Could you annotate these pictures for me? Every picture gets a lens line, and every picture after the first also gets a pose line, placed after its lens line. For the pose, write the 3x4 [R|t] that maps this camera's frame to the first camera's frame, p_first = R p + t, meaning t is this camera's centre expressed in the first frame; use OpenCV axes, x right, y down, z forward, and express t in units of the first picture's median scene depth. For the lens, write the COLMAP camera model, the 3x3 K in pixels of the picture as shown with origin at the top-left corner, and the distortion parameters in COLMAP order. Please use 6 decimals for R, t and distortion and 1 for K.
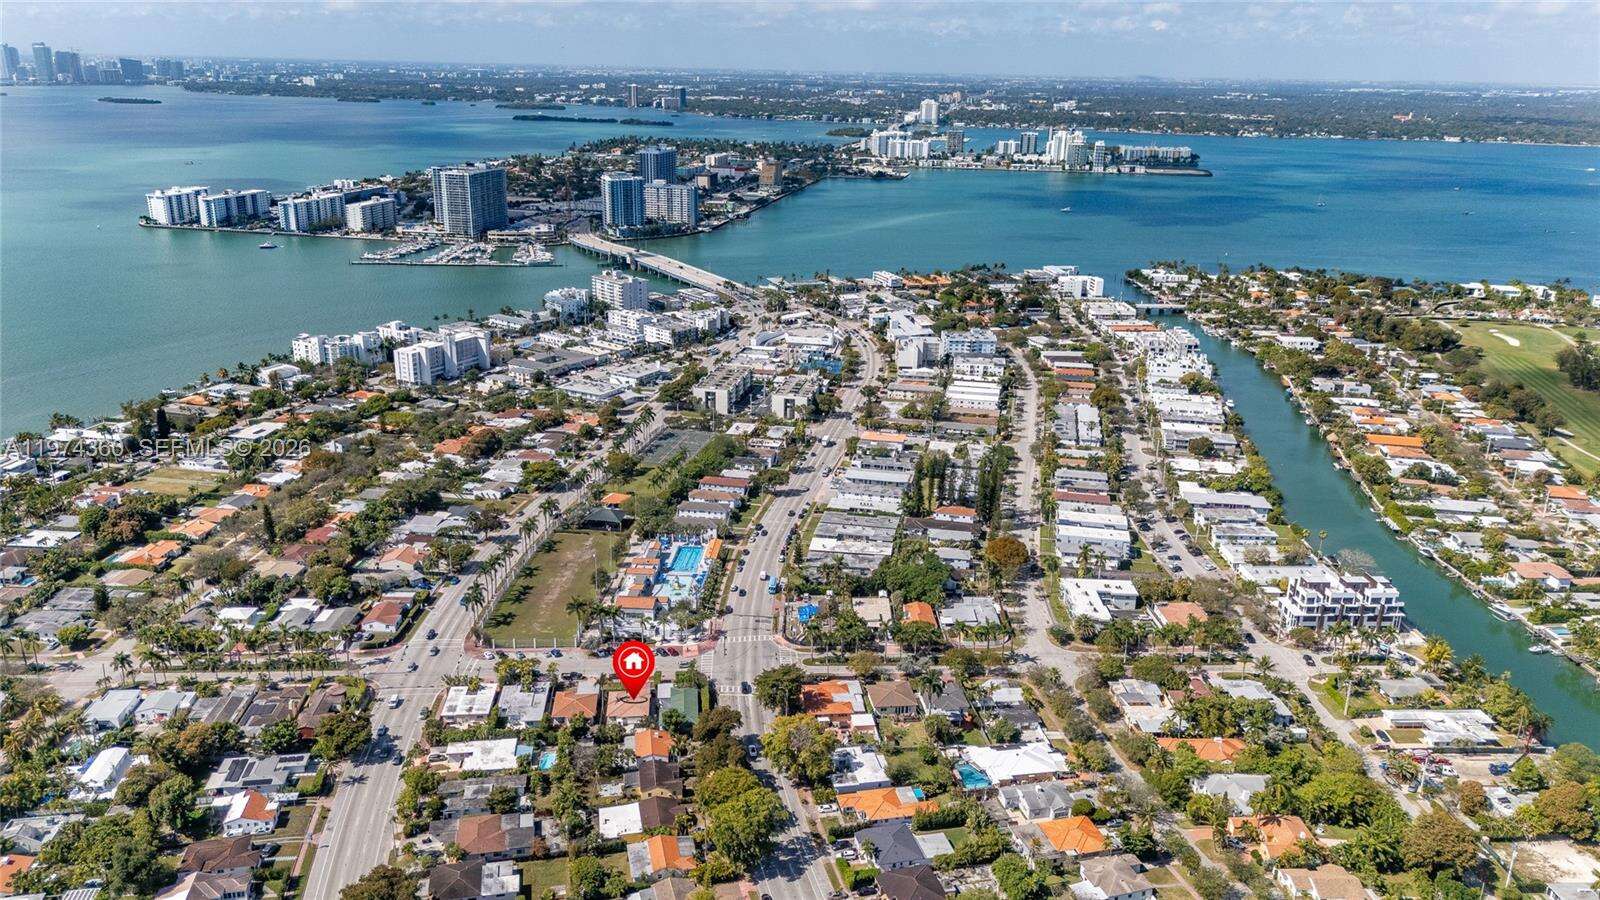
lens RADIAL K [[1172.3, 0, 800.0], [0, 1172.3, 450.0], [0, 0, 1]] dist [0.067033, -0.067695]
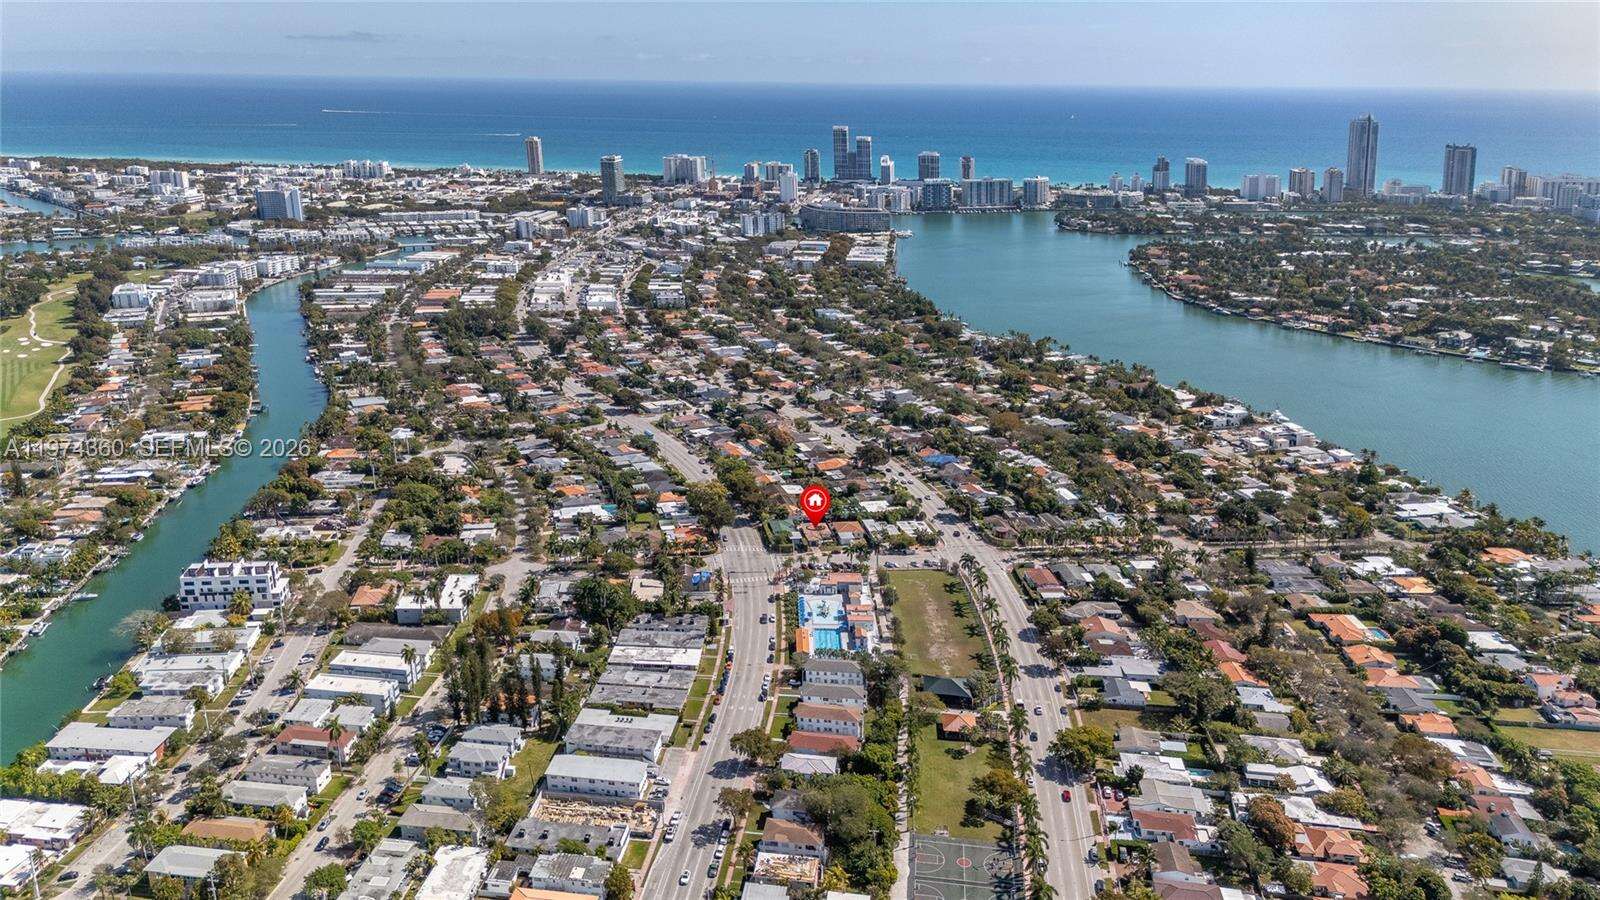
lens RADIAL K [[1168.0, 0, 825.3], [0, 1168.0, 452.4], [0, 0, 1]] dist [0.135103, -0.241907]
pose [[-0.993180, -0.005170, -0.116473, 0.018902], [-0.073349, 0.804238, 0.589764, -0.564054], [0.090623, 0.594285, -0.799133, 1.550036]]
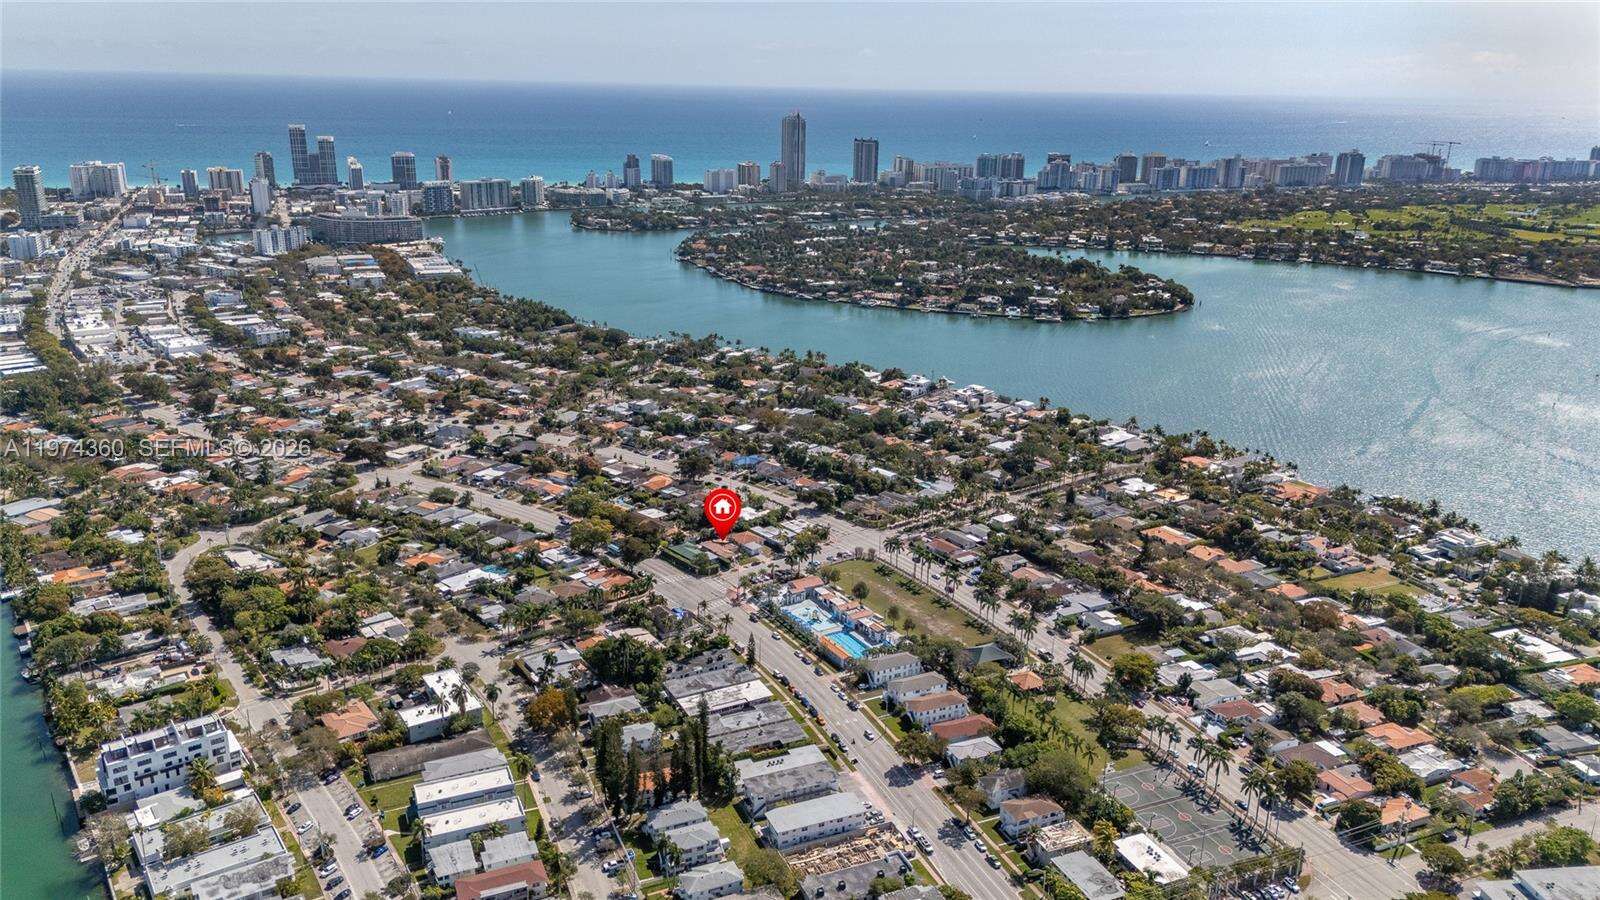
lens RADIAL K [[1142.0, 0, 857.3], [0, 1142.0, 487.2], [0, 0, 1]] dist [0.077395, -0.058623]
pose [[-0.791877, 0.163210, -0.588467, 0.418561], [-0.233421, 0.809560, 0.538635, -0.503050], [0.564310, 0.563894, -0.602975, 1.393953]]
